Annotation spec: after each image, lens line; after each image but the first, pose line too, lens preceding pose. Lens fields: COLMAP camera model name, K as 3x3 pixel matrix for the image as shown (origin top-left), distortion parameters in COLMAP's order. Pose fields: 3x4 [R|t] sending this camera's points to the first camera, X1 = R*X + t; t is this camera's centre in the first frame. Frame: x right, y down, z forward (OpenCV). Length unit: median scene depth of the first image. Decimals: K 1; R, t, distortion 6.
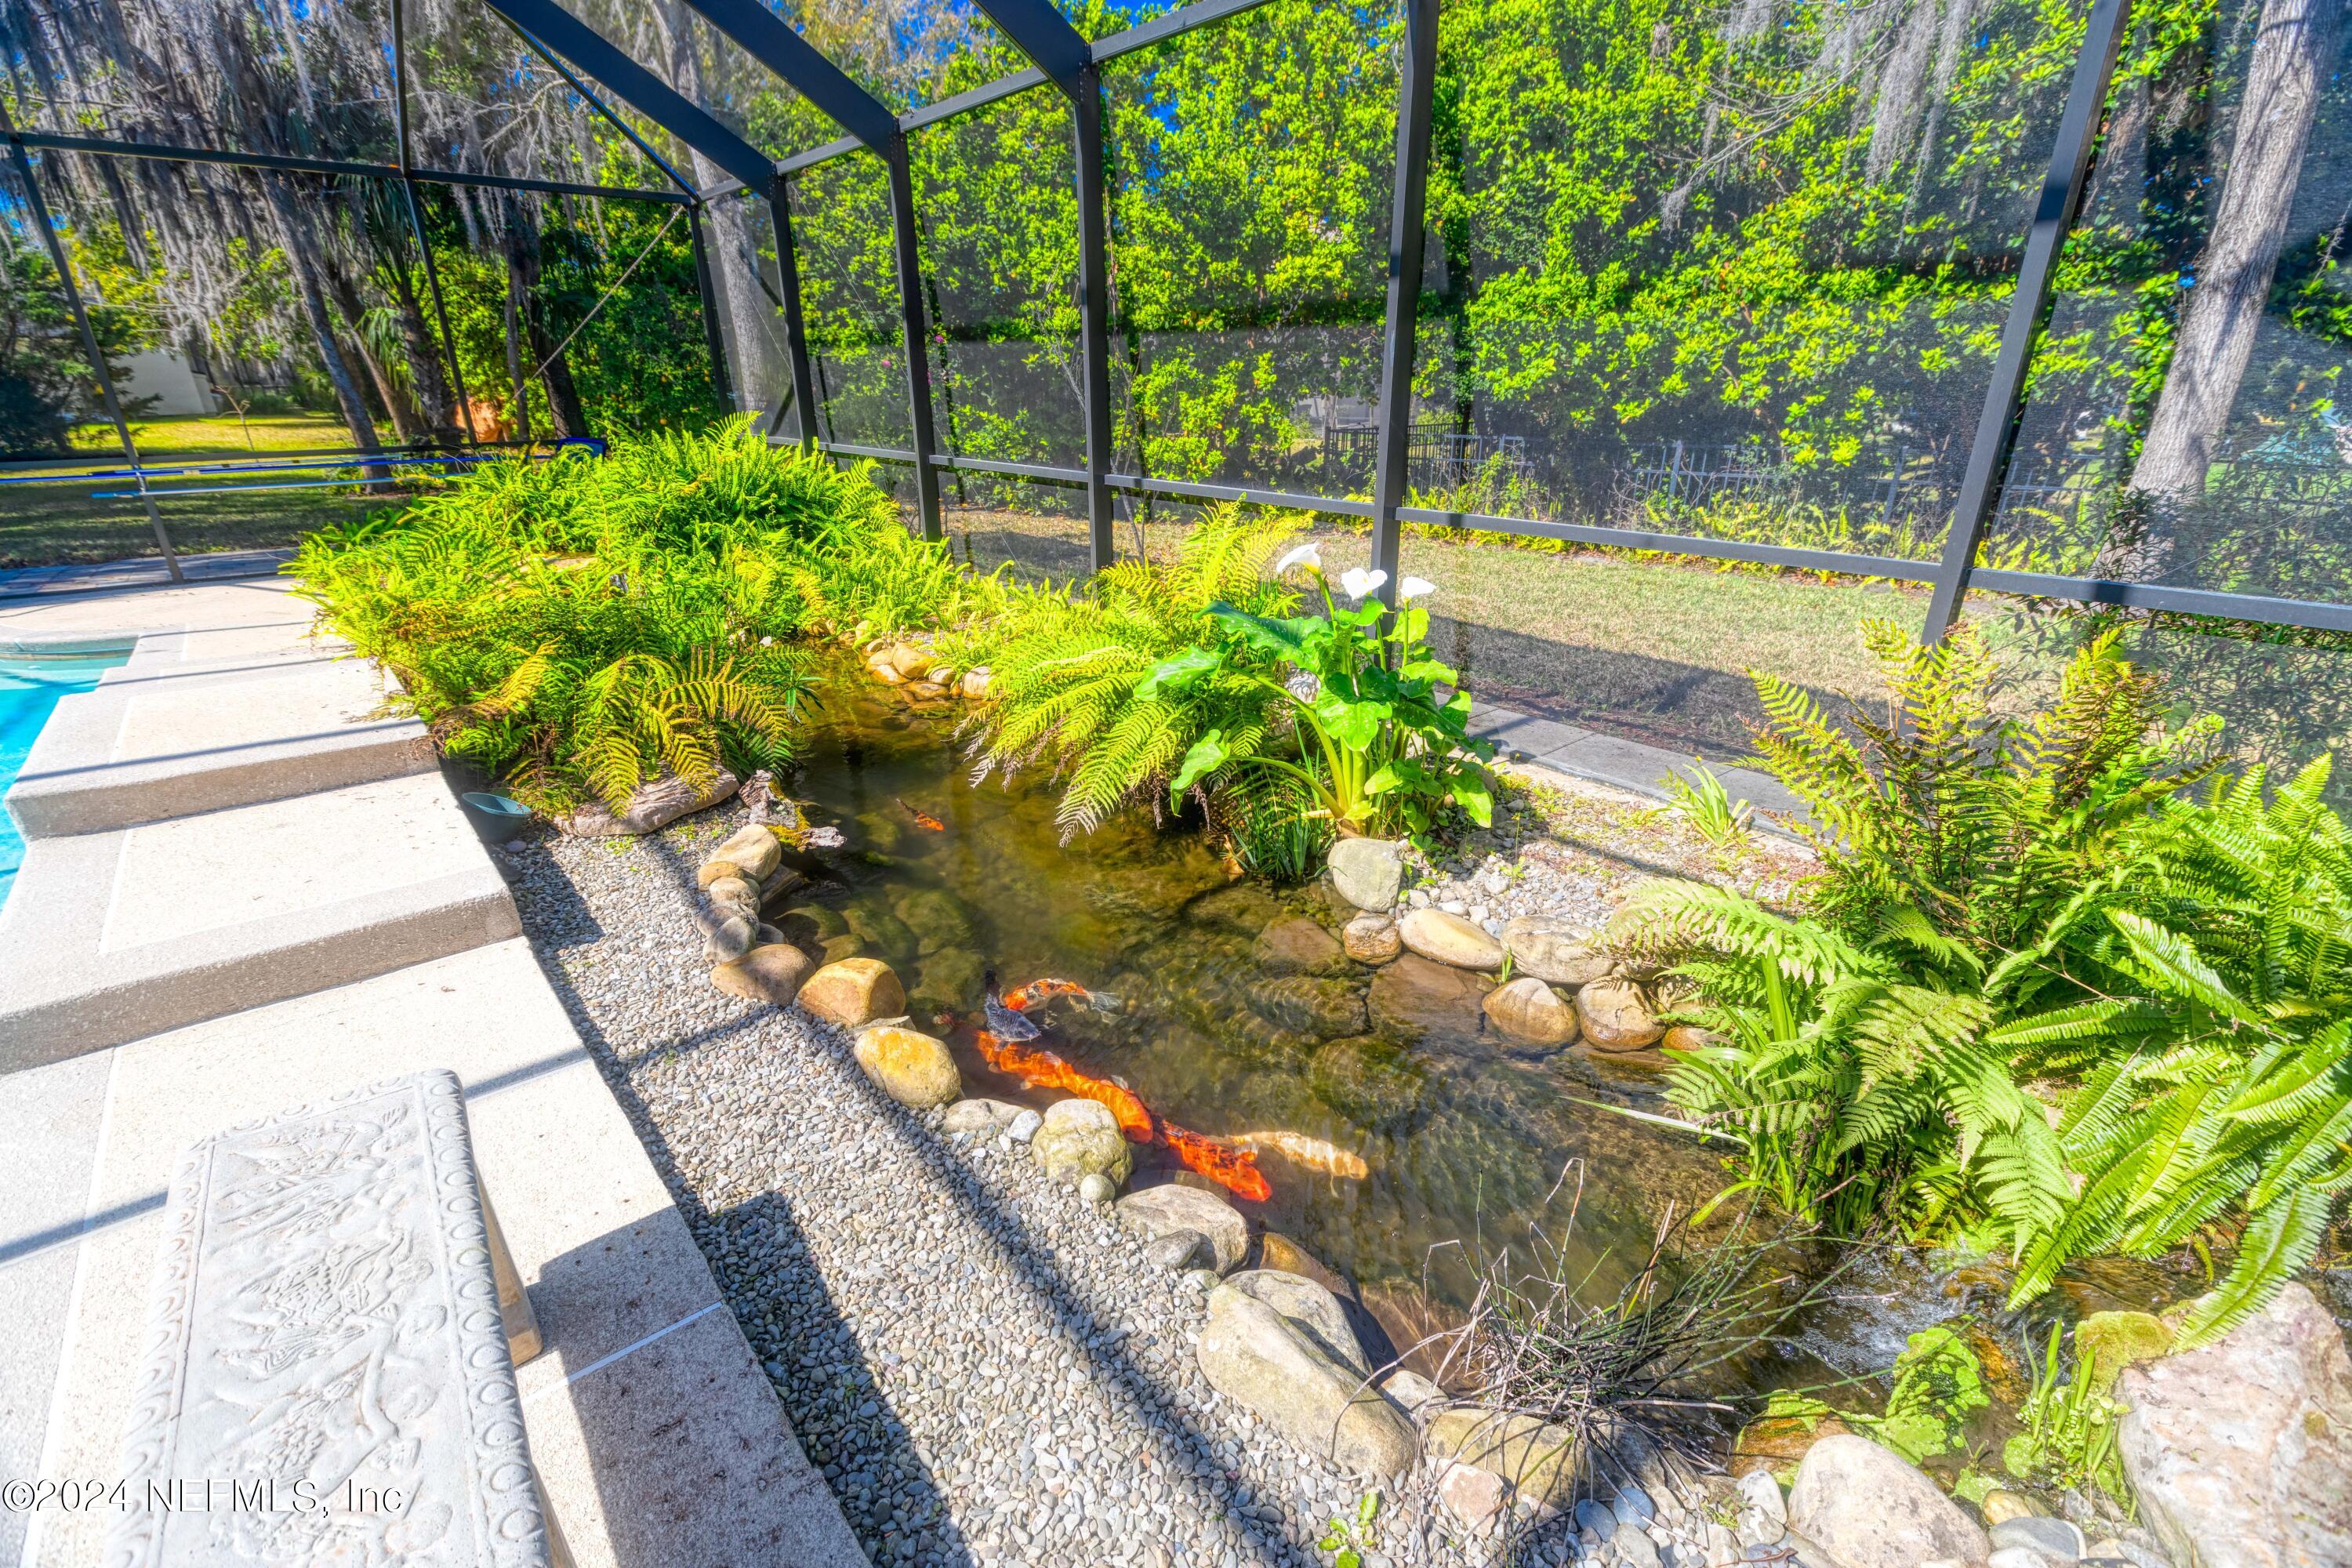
lens RADIAL K [[1025.7, 0, 1188.7], [0, 1025.7, 791.5], [0, 0, 1]] dist [-0.000605, -0.000388]
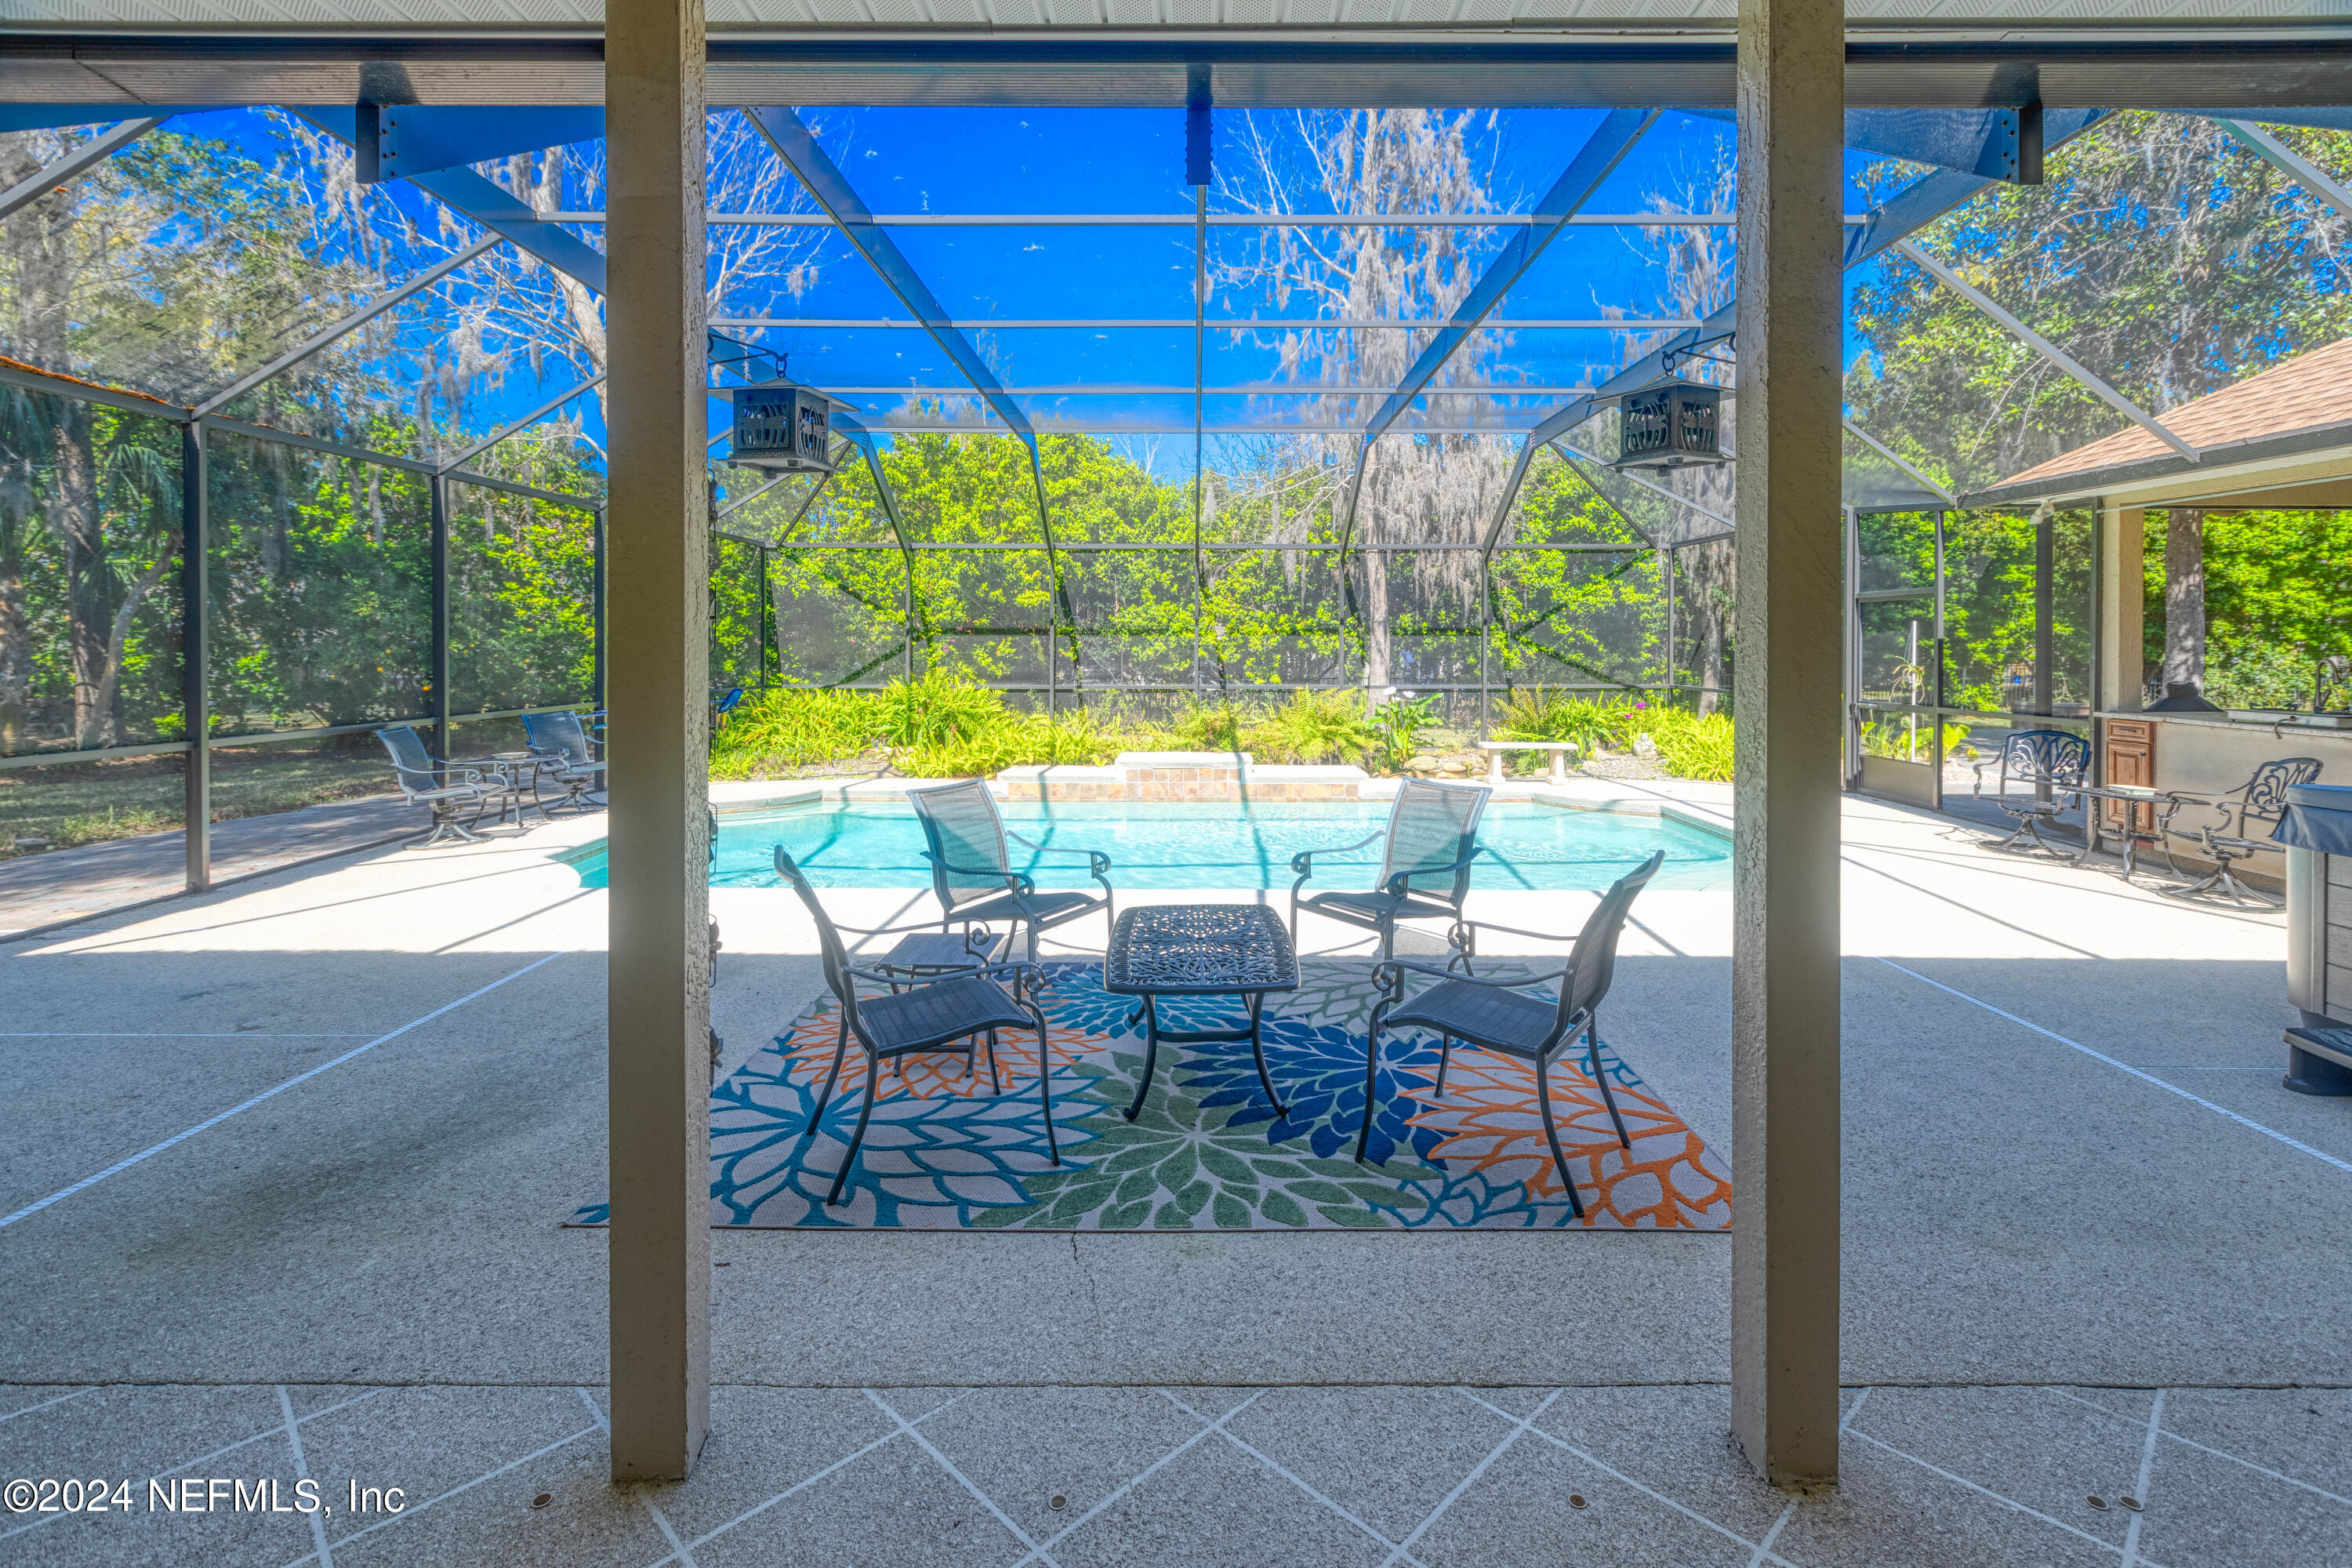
lens RADIAL K [[1088.5, 0, 1184.5], [0, 1088.5, 659.8], [0, 0, 1]] dist [0.001316, 0.000703]
pose [[0.659949, -0.004476, 0.751297, -1.300101], [0.282477, 0.928090, -0.242601, 0.167253], [-0.696186, 0.372329, 0.613756, -0.393700]]
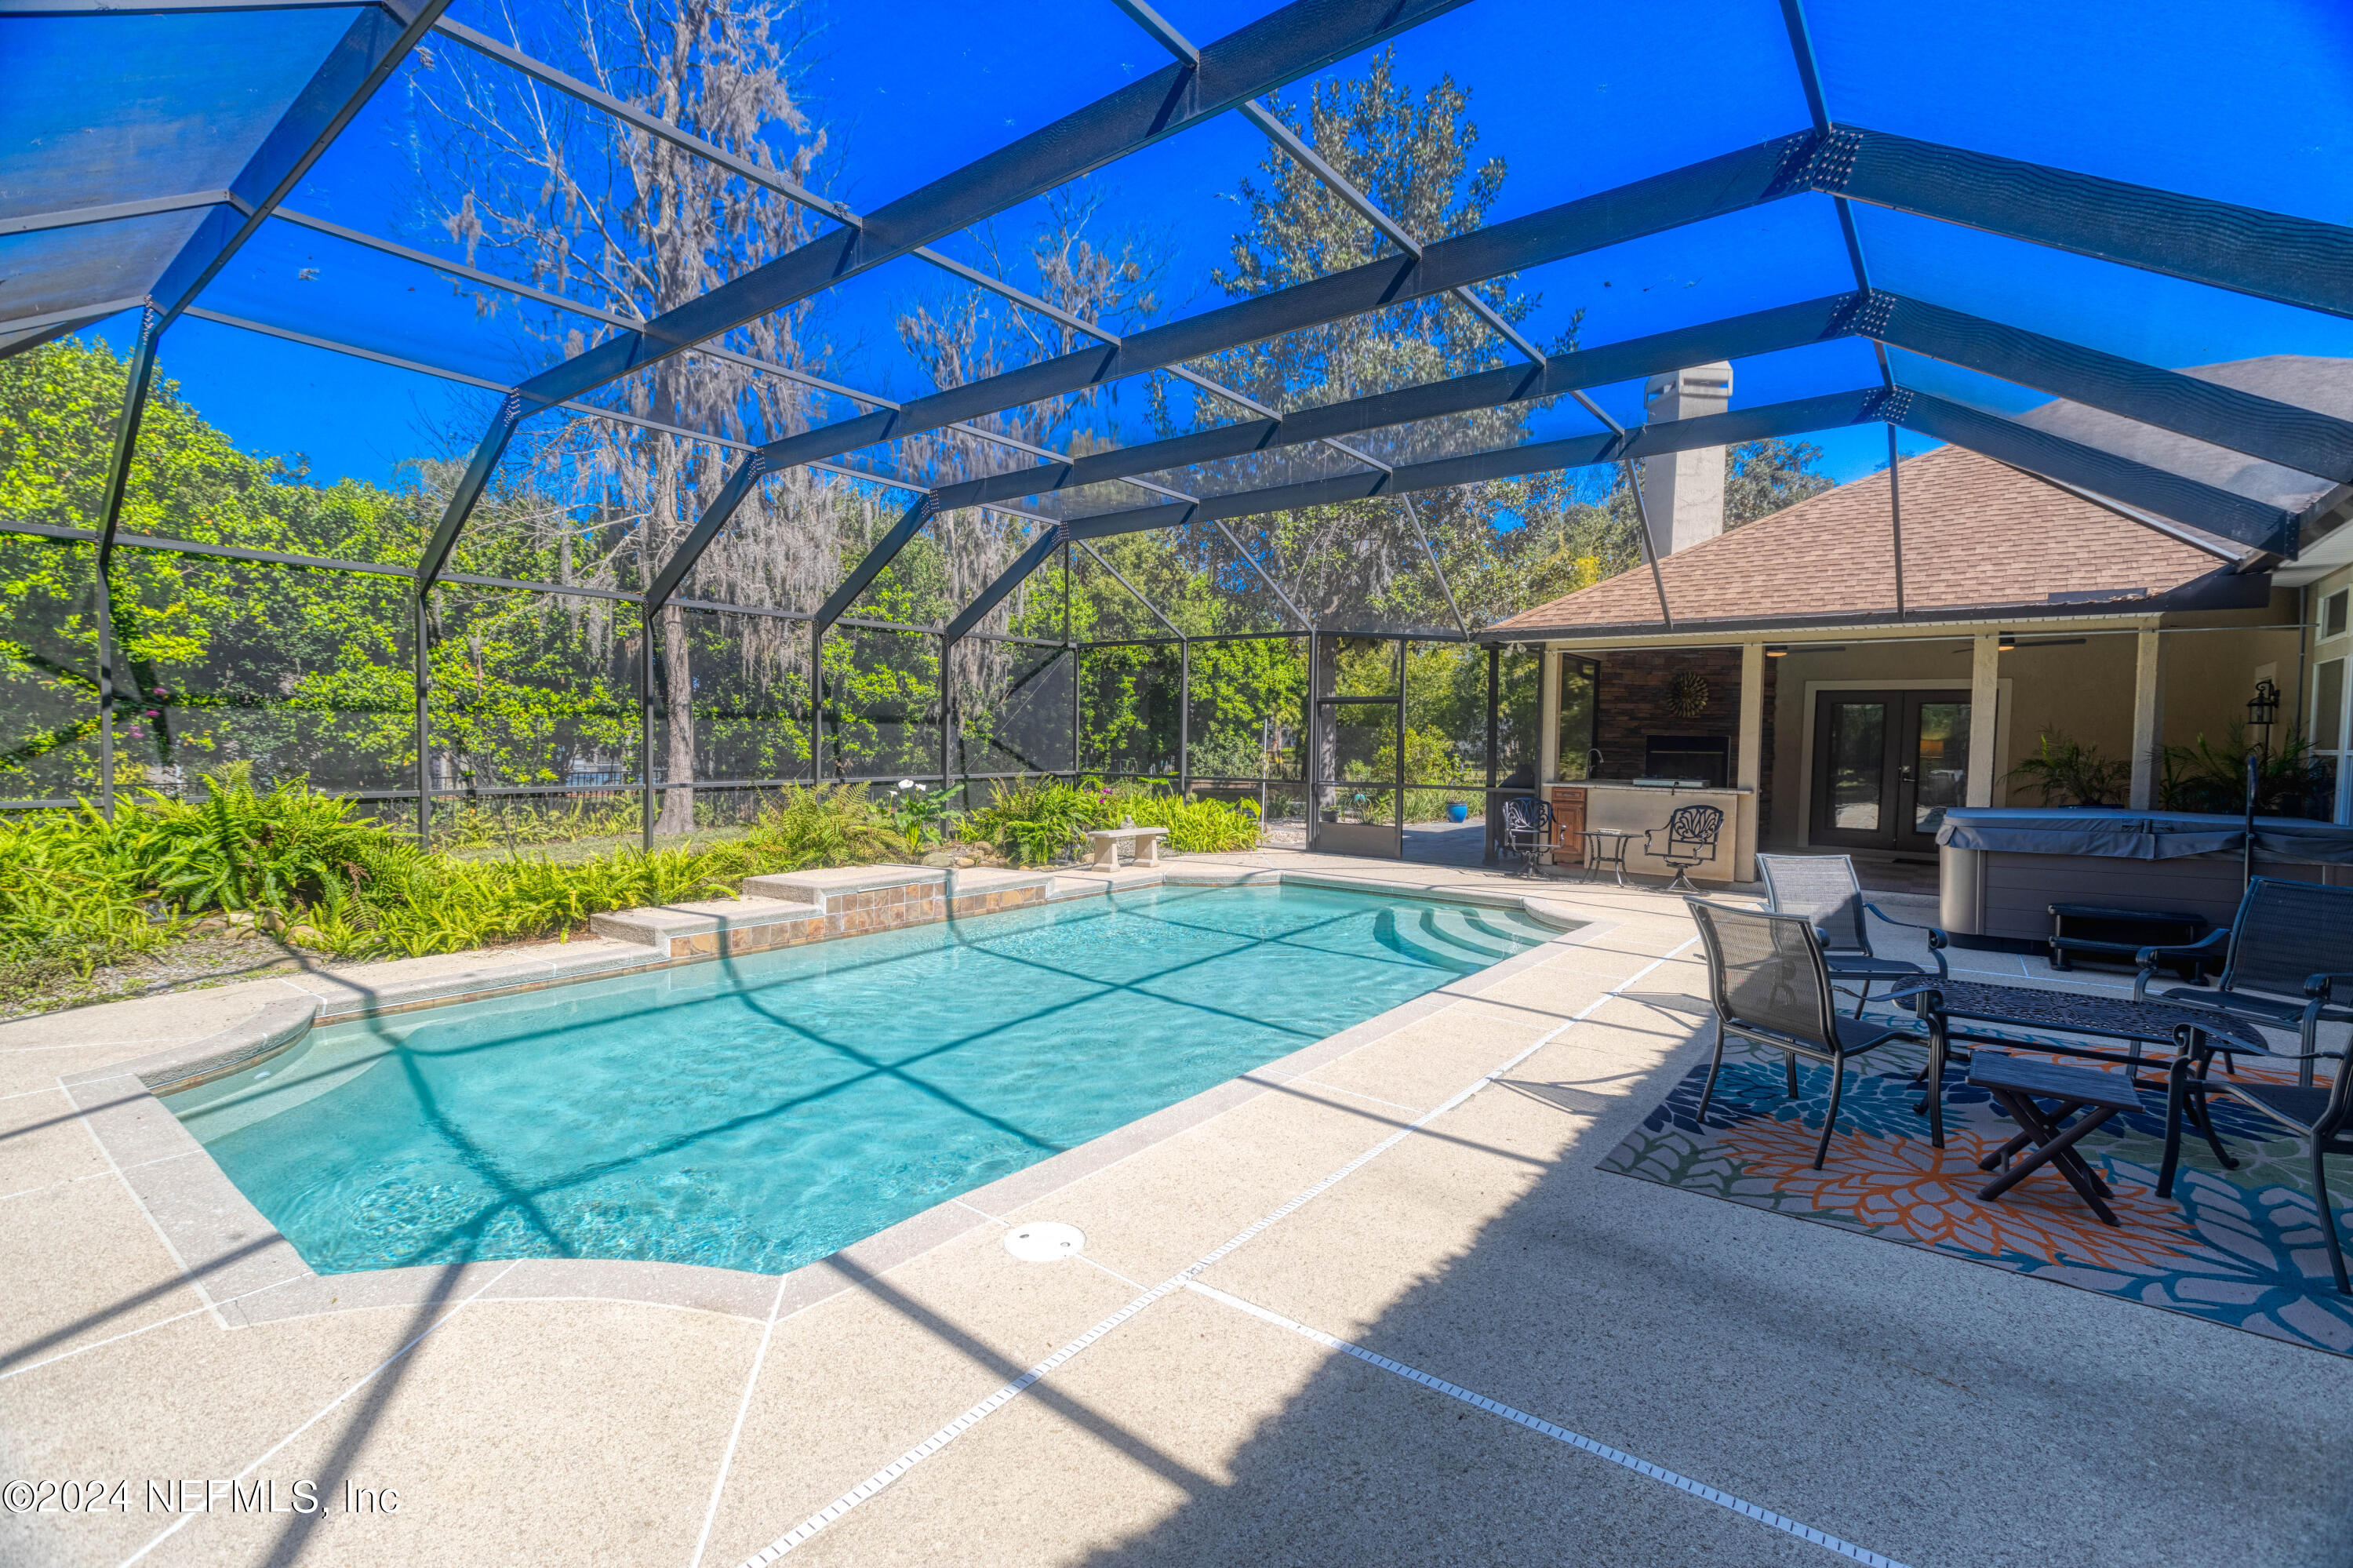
lens RADIAL K [[1050.1, 0, 1179.8], [0, 1050.1, 773.4], [0, 0, 1]] dist [0.002496, 0.000375]
pose [[-0.194952, -0.028517, 0.980398, -1.341262], [0.365142, 0.925616, 0.099531, -0.098507], [-0.910311, 0.377388, -0.170038, 0.261757]]
